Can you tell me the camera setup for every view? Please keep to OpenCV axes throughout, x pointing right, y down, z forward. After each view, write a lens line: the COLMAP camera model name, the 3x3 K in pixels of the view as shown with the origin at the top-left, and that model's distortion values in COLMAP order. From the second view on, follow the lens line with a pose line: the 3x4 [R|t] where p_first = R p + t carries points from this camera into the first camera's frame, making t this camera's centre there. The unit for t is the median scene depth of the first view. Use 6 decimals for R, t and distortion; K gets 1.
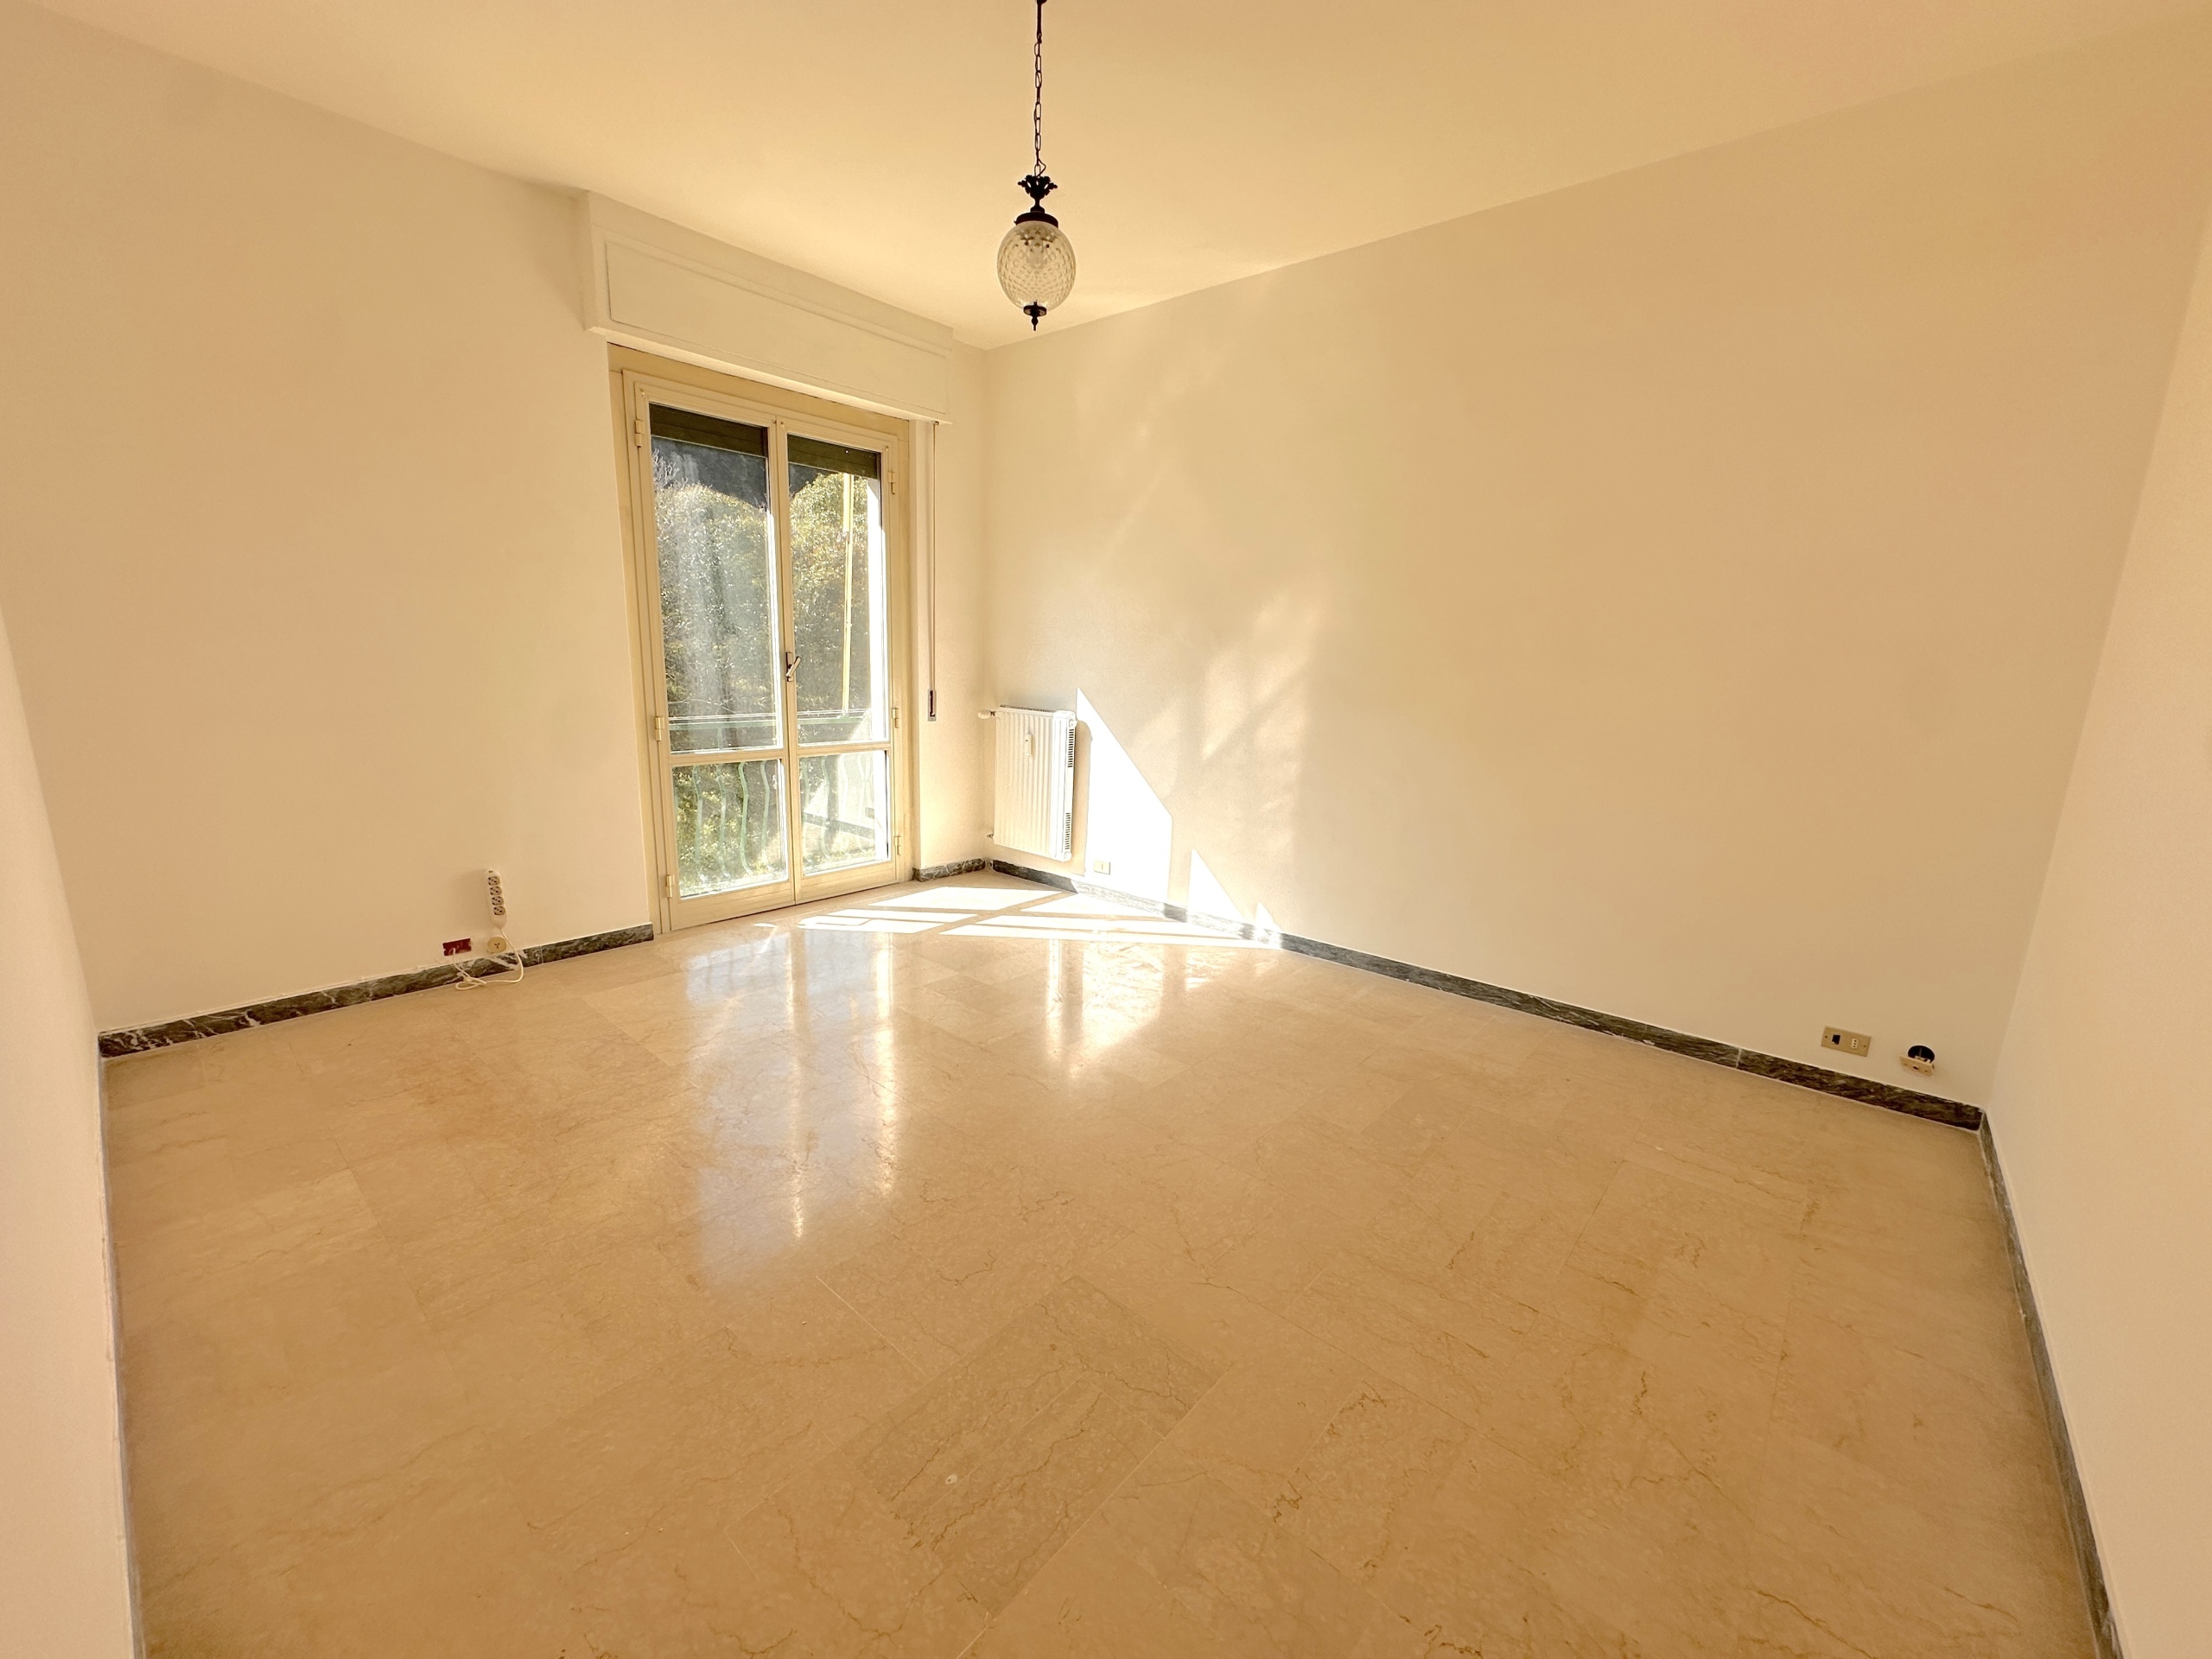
lens RADIAL K [[877.2, 0, 1100.4], [0, 877.2, 833.3], [0, 0, 1]] dist [-0.004920, 0.000901]
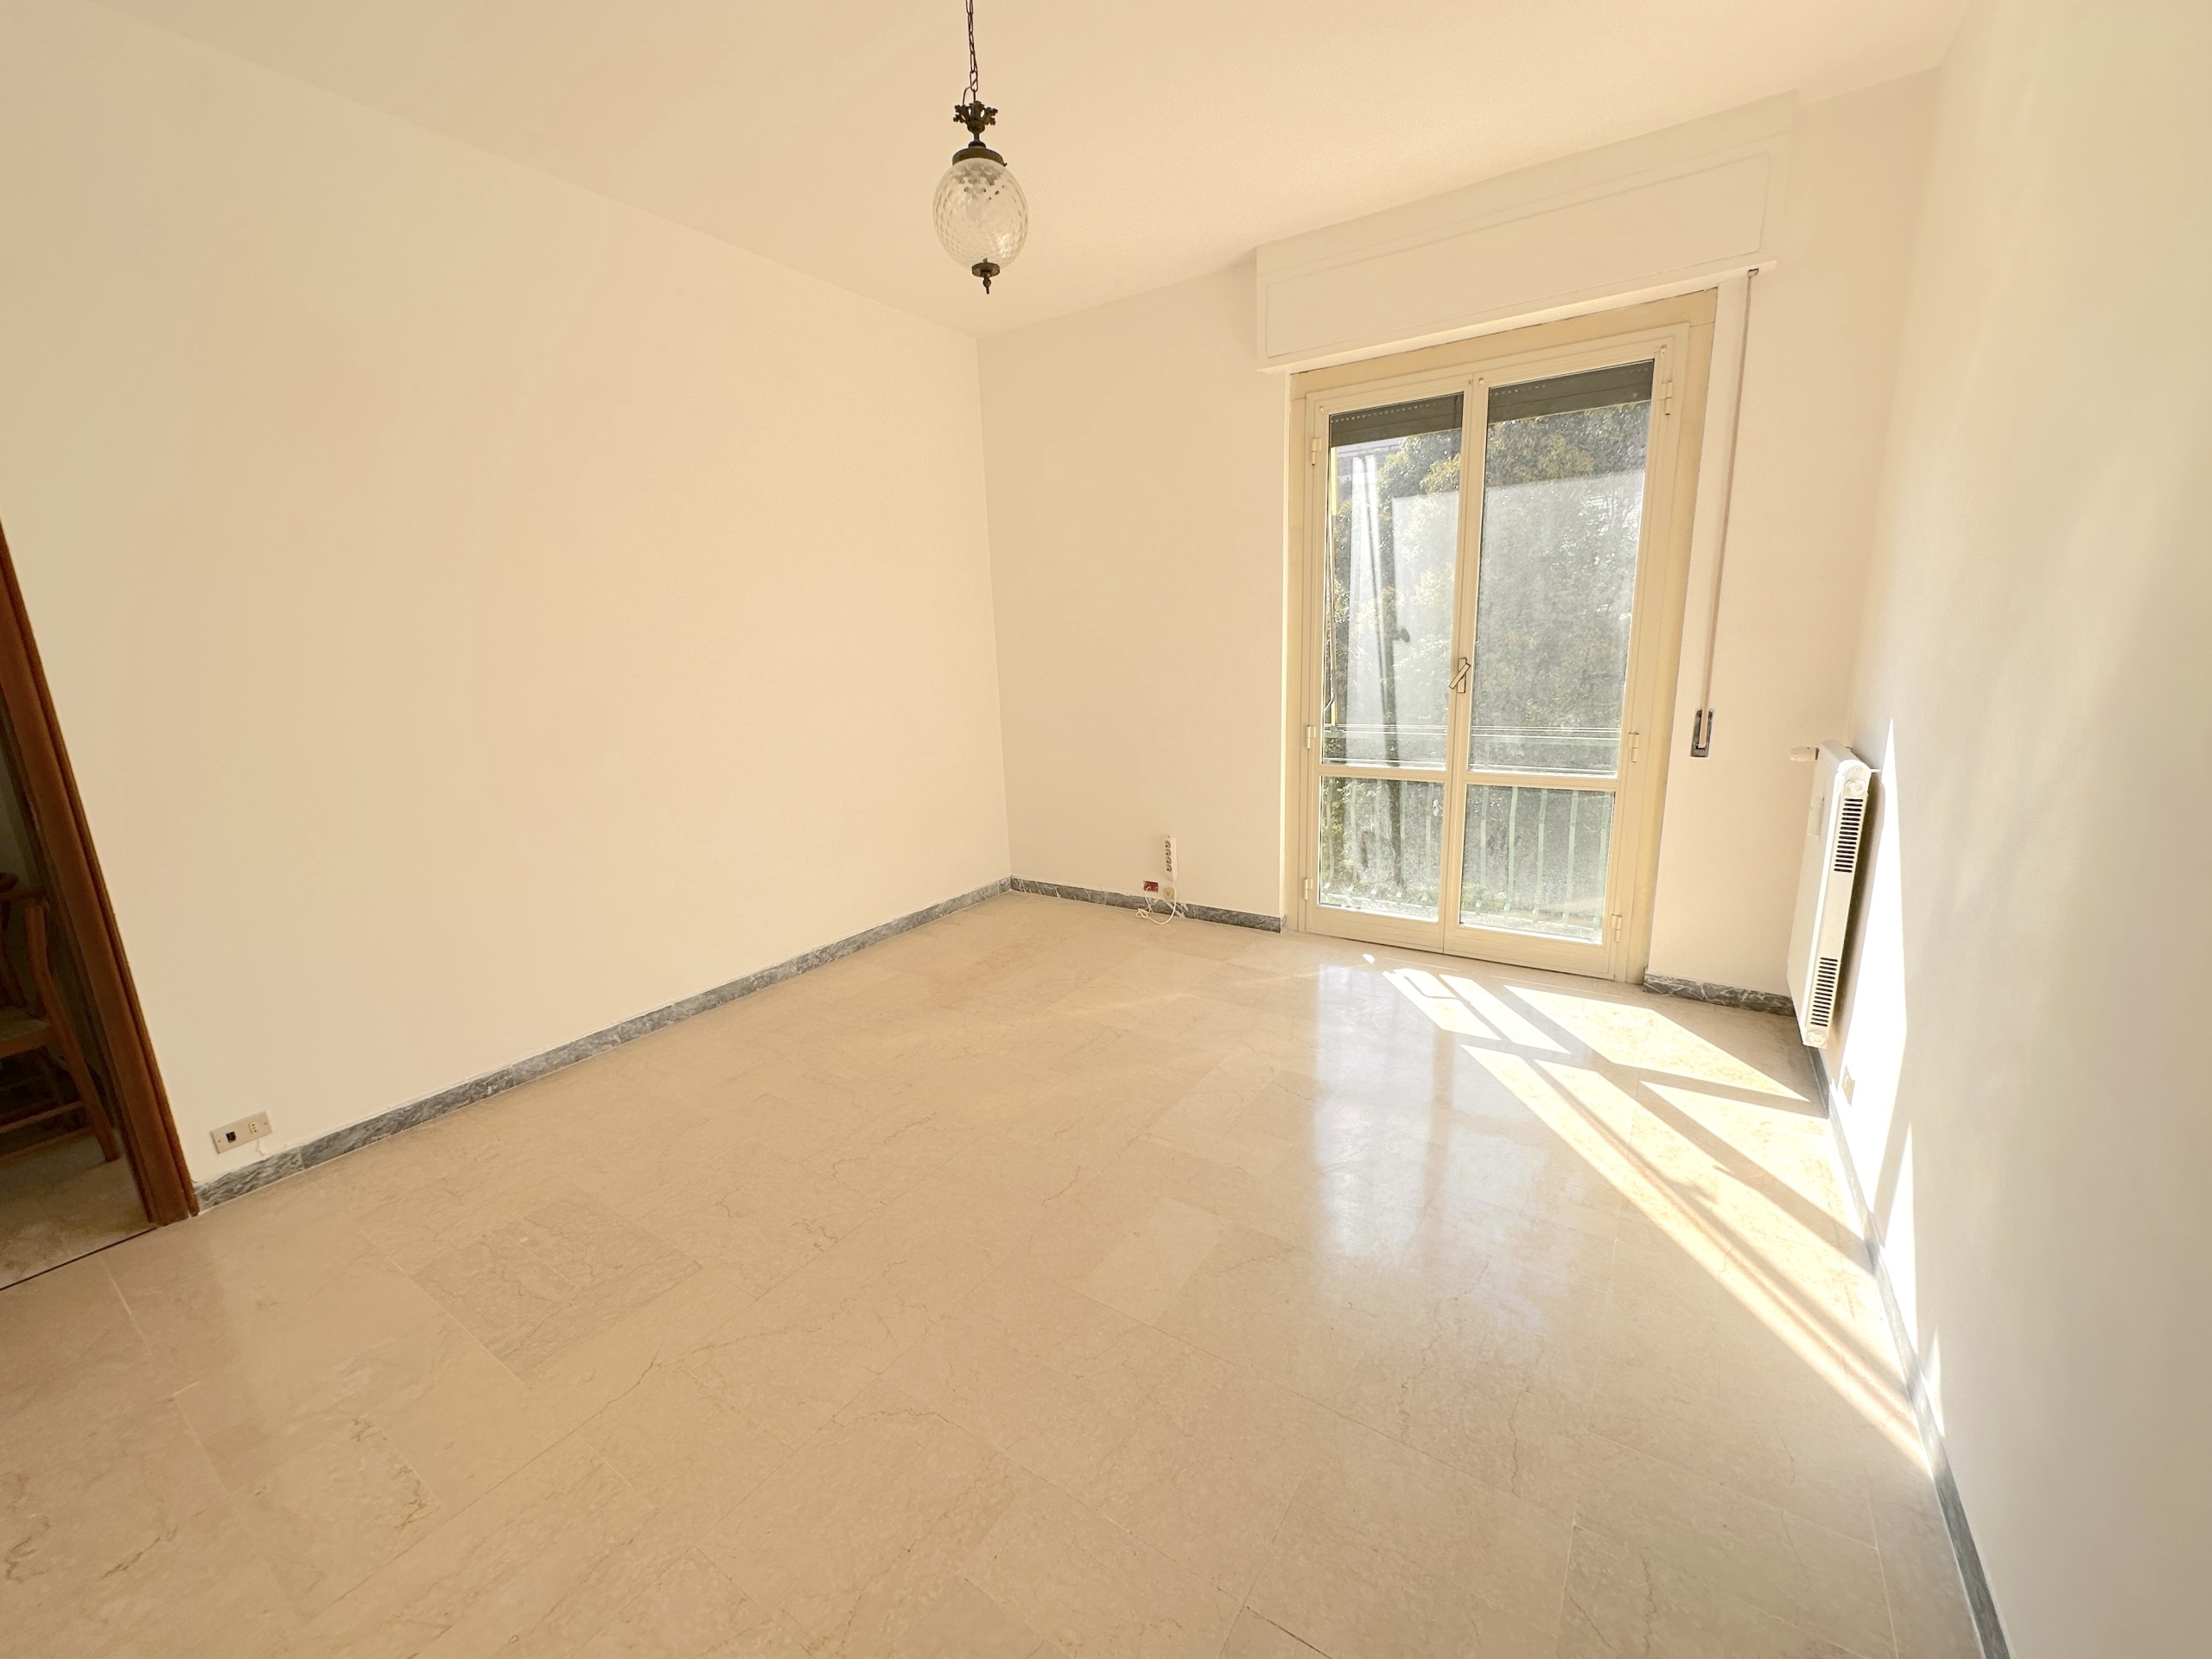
lens RADIAL K [[877.2, 0, 1100.4], [0, 877.2, 833.3], [0, 0, 1]] dist [-0.004920, 0.000901]
pose [[0.128272, 0.180270, -0.975217, 0.482158], [-0.163533, 0.973725, 0.158484, -0.130311], [0.978163, 0.139151, 0.154382, 0.603761]]
